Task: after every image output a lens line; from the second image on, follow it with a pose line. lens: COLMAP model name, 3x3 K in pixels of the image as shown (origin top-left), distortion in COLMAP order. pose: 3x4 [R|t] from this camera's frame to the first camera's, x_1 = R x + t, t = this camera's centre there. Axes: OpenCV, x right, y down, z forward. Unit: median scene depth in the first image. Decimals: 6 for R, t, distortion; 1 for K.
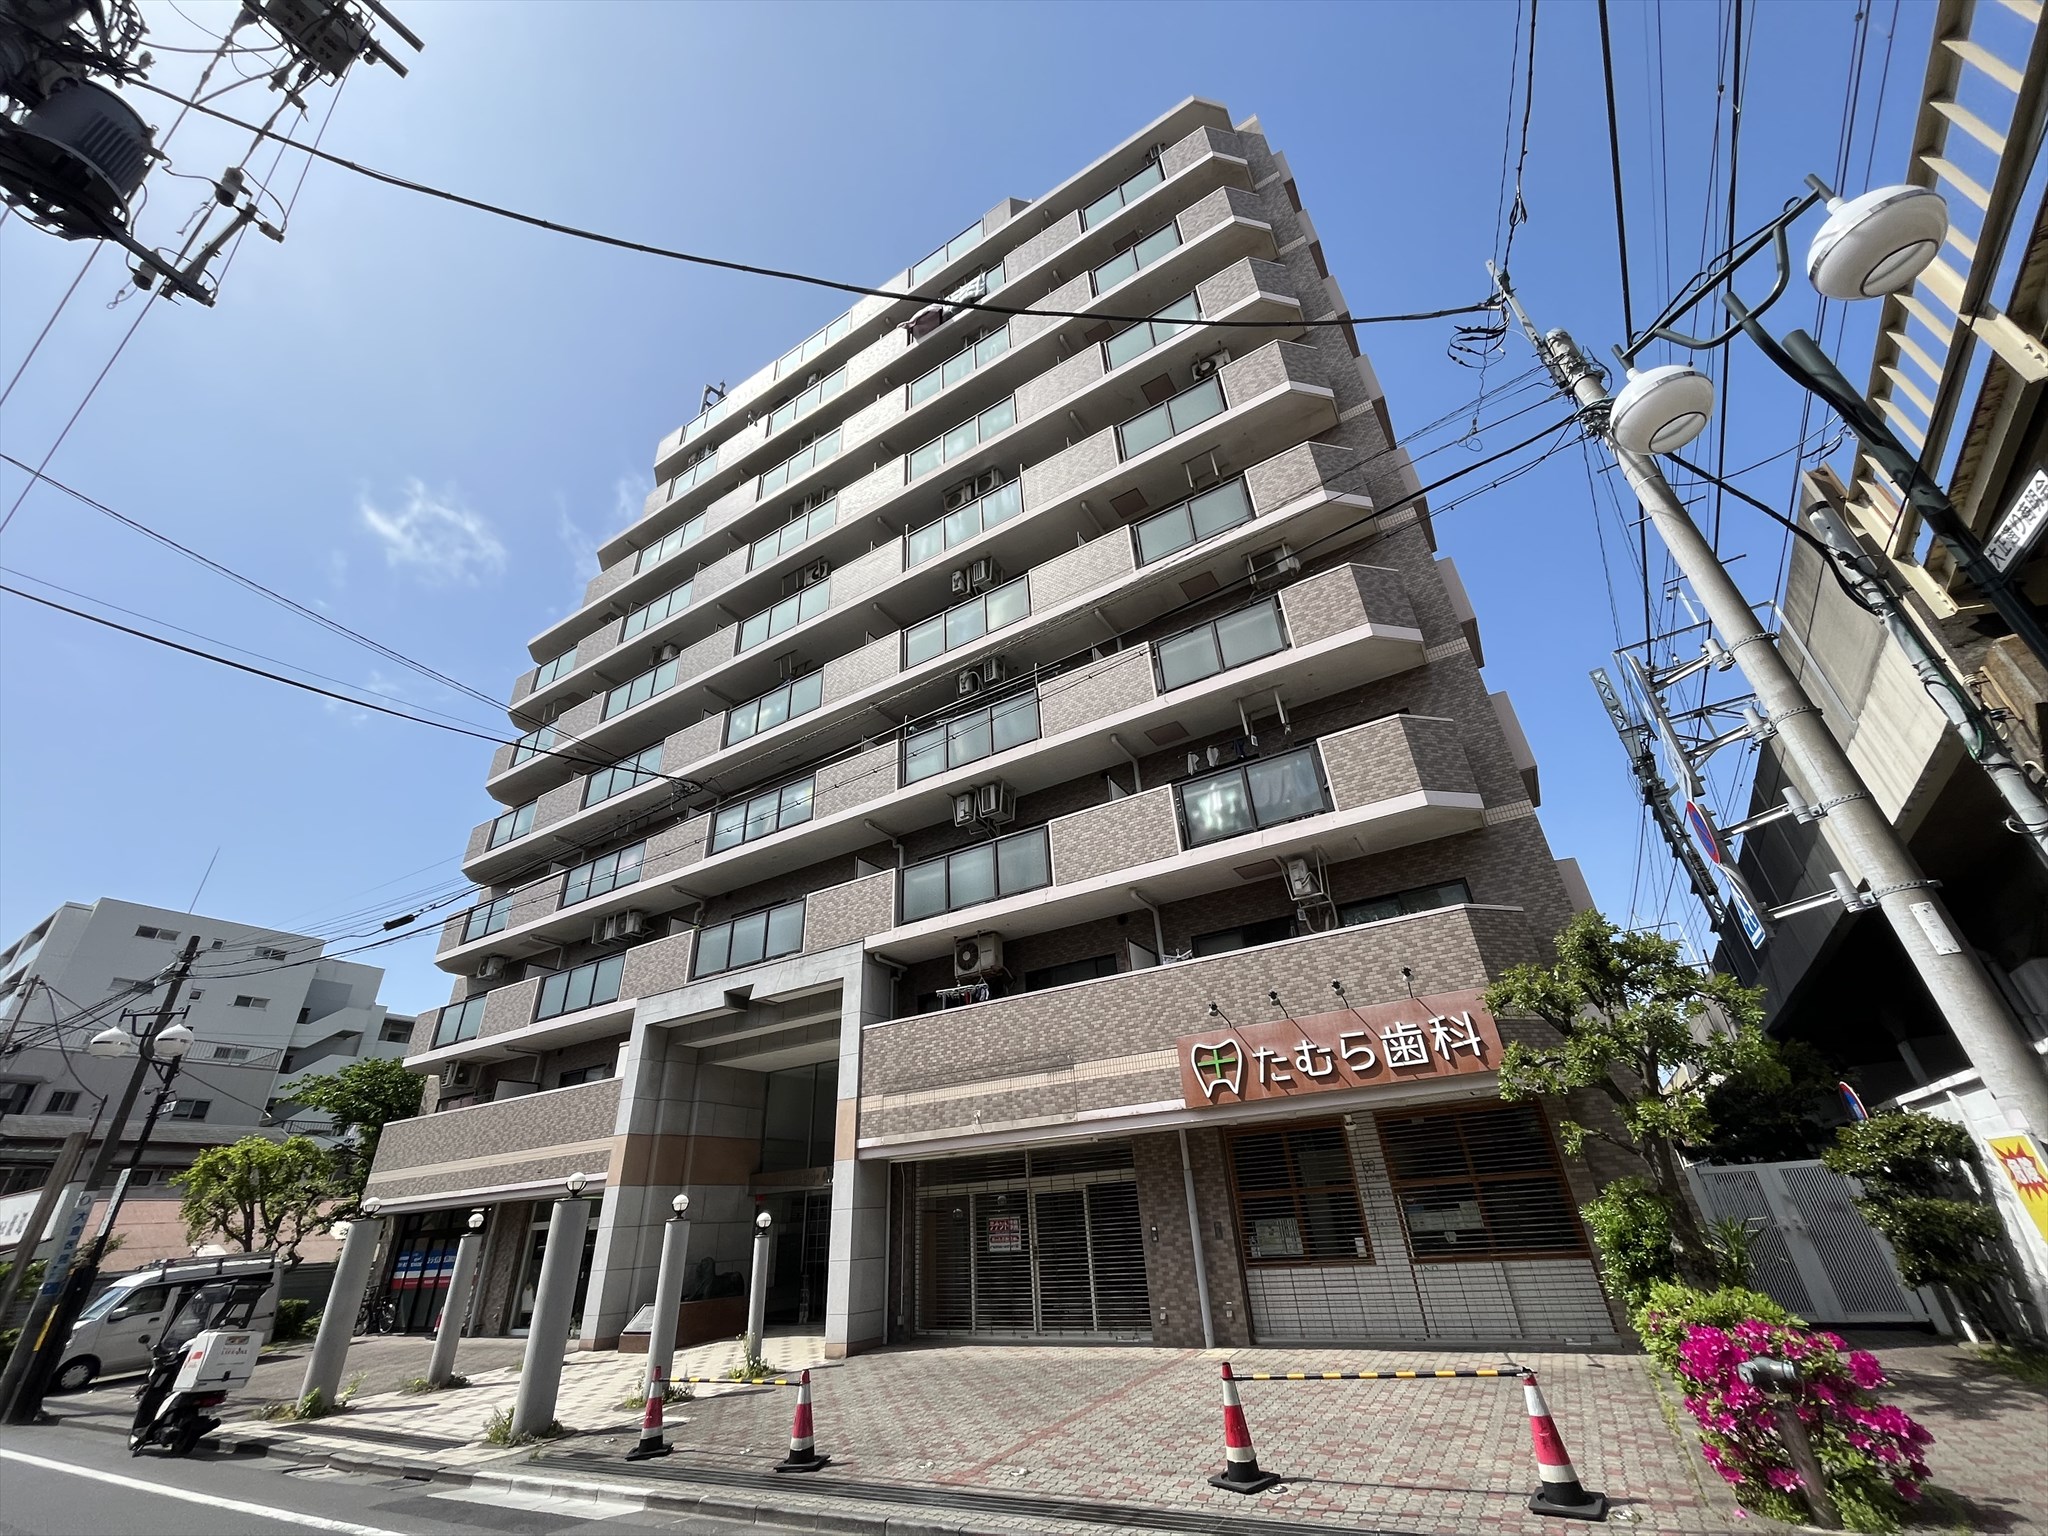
lens RADIAL K [[829.7, 0, 1024.0], [0, 829.7, 768.0], [0, 0, 1]] dist [-0.000926, -0.000081]
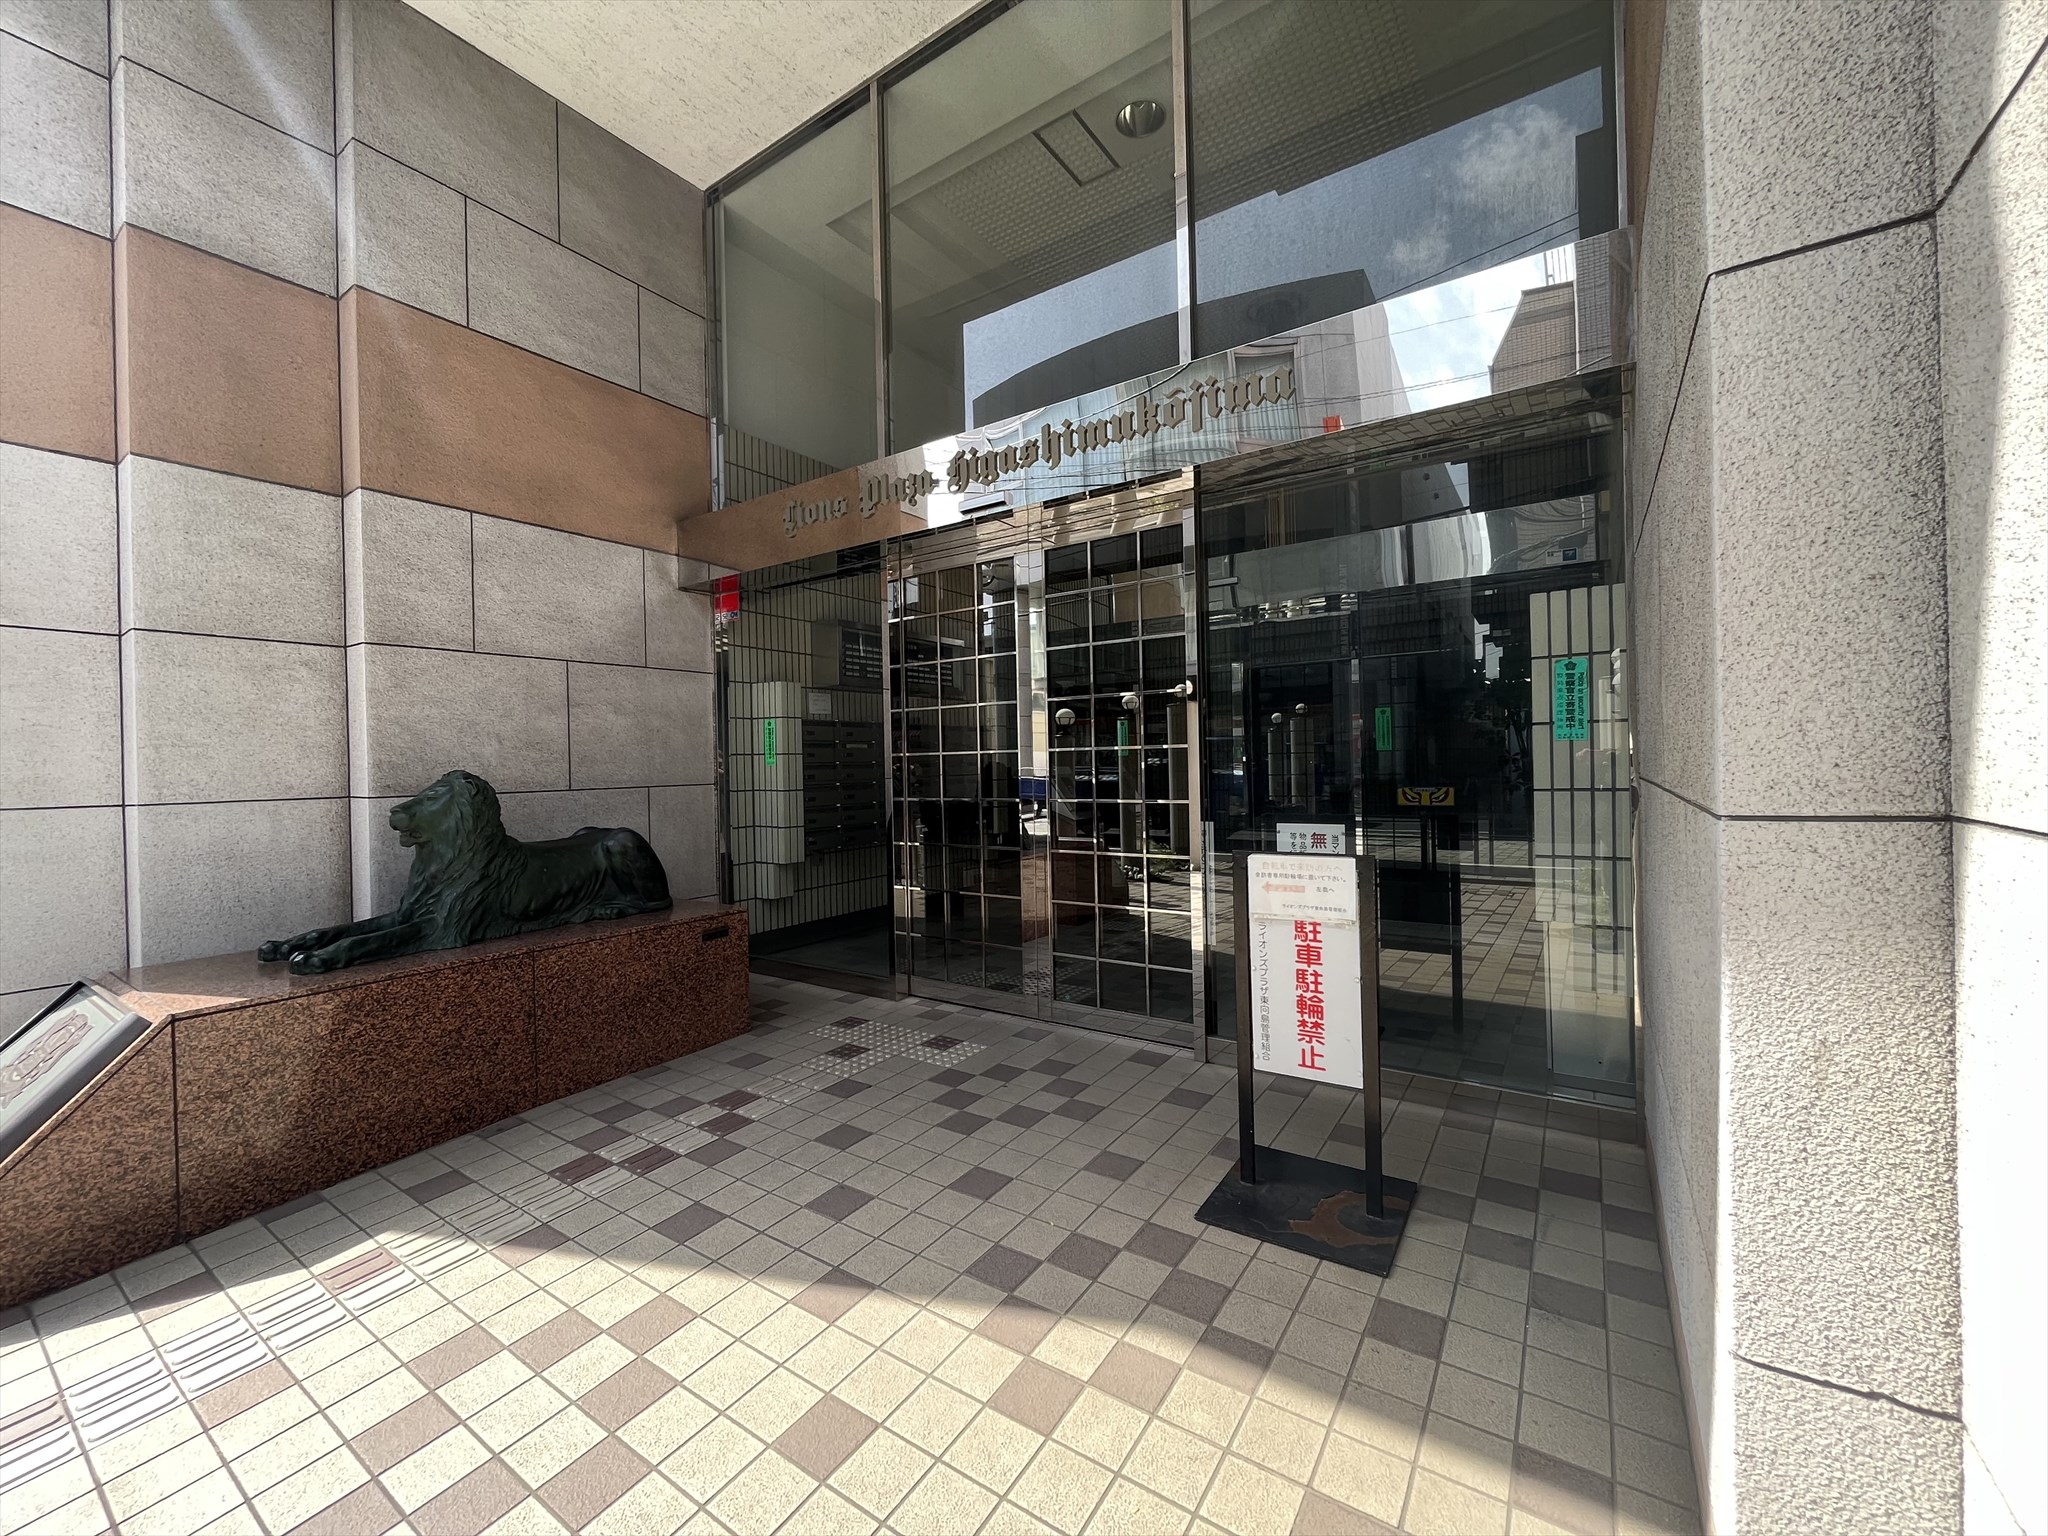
lens RADIAL K [[829.7, 0, 1024.0], [0, 829.7, 768.0], [0, 0, 1]] dist [-0.000926, -0.000081]
pose [[0.998101, 0.030529, -0.053499, -0.210155], [0.000056, 0.868081, 0.496422, 0.455706], [0.061597, -0.495483, 0.866431, 0.776435]]
